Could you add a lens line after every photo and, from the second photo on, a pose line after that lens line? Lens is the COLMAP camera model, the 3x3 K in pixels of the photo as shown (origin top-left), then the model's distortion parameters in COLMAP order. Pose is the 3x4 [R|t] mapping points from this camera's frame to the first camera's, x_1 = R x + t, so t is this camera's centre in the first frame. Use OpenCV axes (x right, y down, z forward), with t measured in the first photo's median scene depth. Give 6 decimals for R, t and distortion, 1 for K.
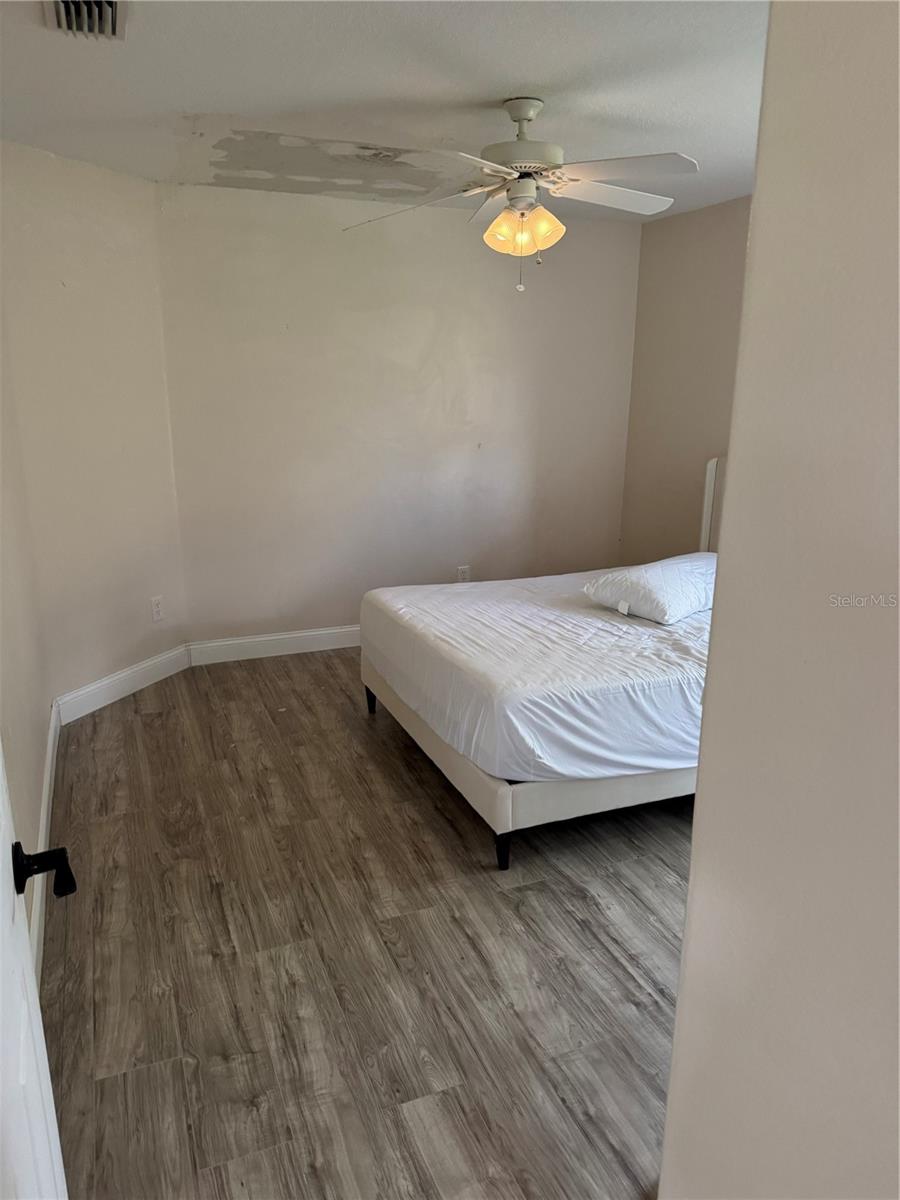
lens RADIAL K [[843.8, 0, 451.1], [0, 843.8, 597.8], [0, 0, 1]] dist [-0.007749, -0.007397]
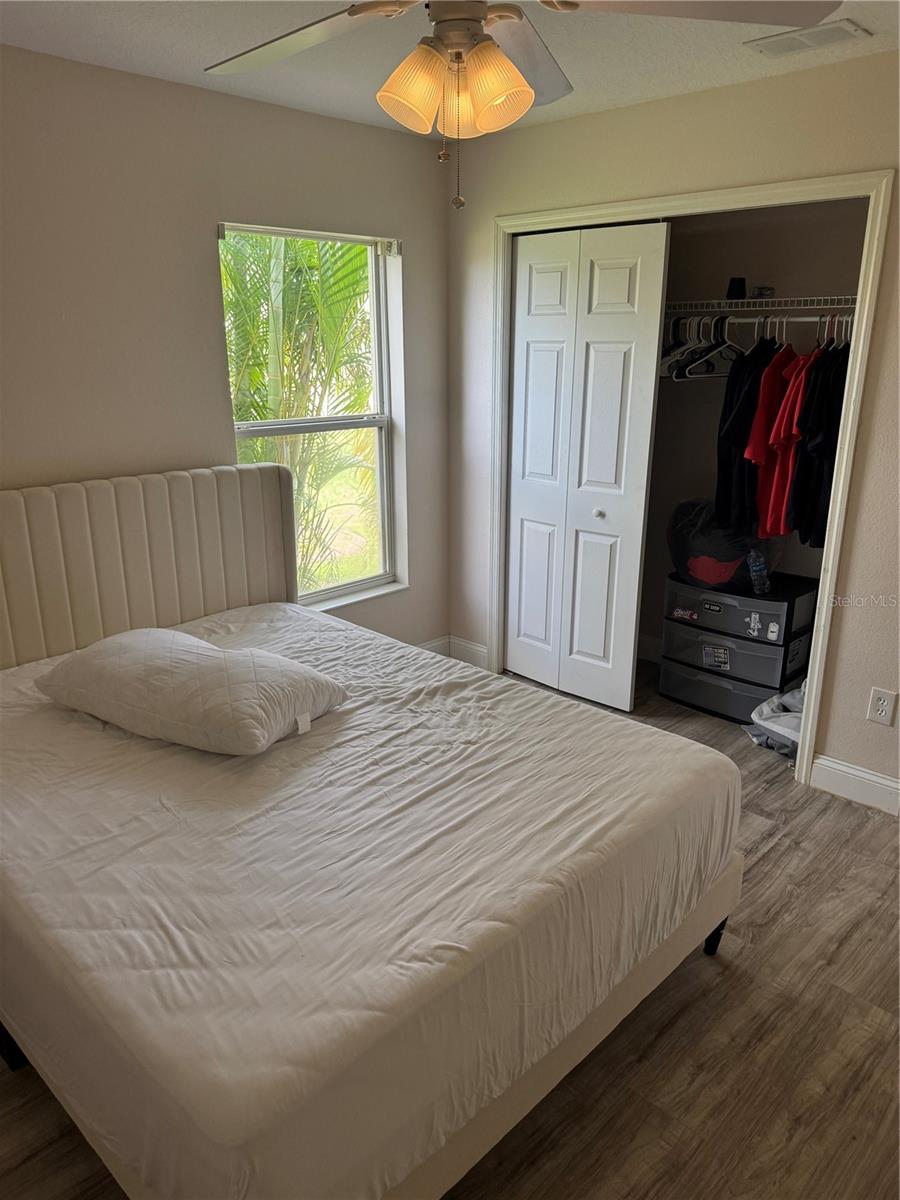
lens RADIAL K [[843.8, 0, 454.3], [0, 843.8, 604.3], [0, 0, 1]] dist [-0.007749, -0.007397]
pose [[-0.403671, -0.273426, 0.873091, -0.429111], [0.229576, 0.893493, 0.385960, -0.333909], [-0.885632, 0.356241, -0.297905, 1.241890]]
